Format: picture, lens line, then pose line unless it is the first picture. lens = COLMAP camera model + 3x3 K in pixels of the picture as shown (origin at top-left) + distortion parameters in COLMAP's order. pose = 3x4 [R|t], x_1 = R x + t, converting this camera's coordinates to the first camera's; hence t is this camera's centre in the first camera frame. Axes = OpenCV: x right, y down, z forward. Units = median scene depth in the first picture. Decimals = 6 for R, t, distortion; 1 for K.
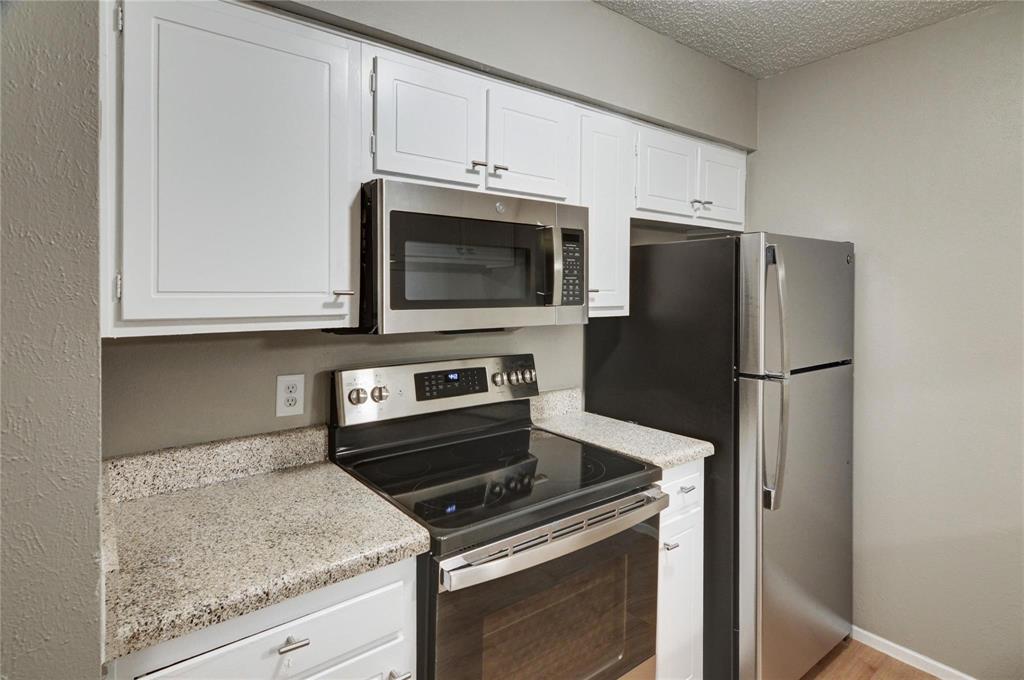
lens RADIAL K [[544.1, 0, 526.9], [0, 544.1, 293.5], [0, 0, 1]] dist [0.001685, -0.000028]
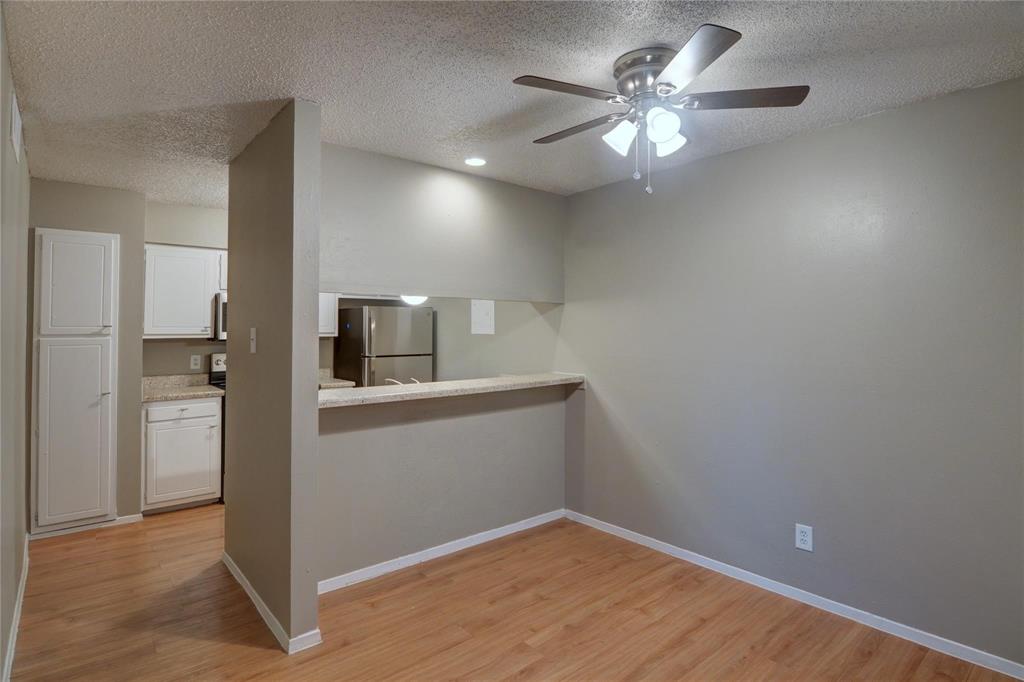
lens RADIAL K [[531.1, 0, 509.7], [0, 531.1, 318.8], [0, 0, 1]] dist [0.004129, -0.014269]
pose [[0.999860, -0.005410, 0.015863, 1.236317], [0.005788, 0.999698, -0.023883, 0.030706], [-0.015729, 0.023972, 0.999589, -1.929512]]
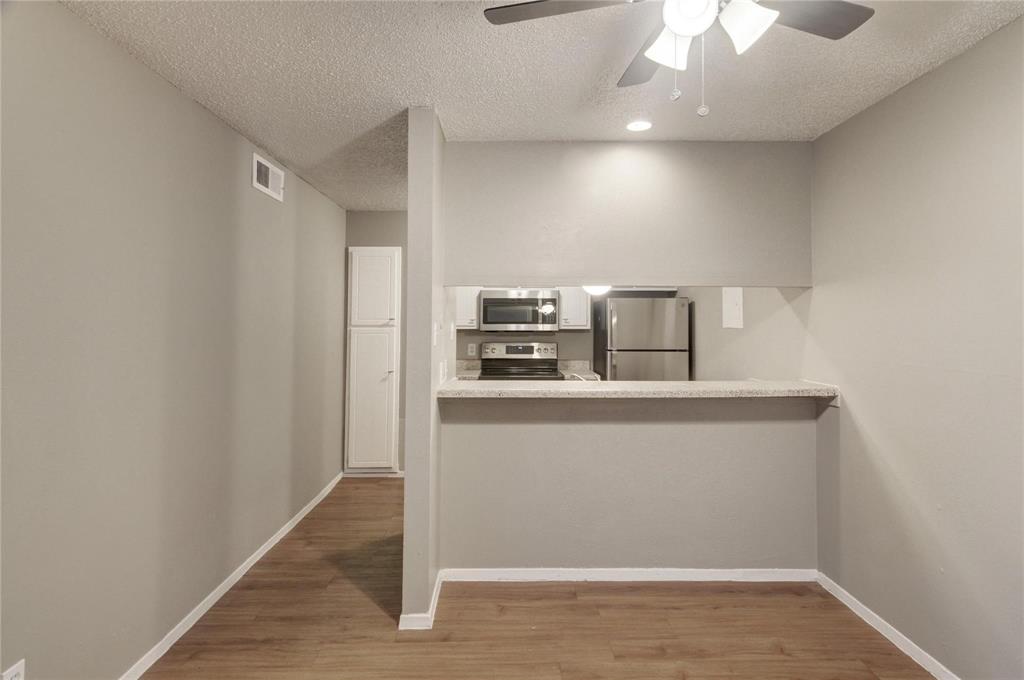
lens RADIAL K [[526.2, 0, 512.6], [0, 526.2, 299.9], [0, 0, 1]] dist [0.013063, -0.000223]
pose [[0.788157, -0.030133, -0.614736, 1.853644], [-0.000015, 0.998800, -0.048977, 0.034769], [0.615474, 0.038611, 0.787211, -1.506050]]
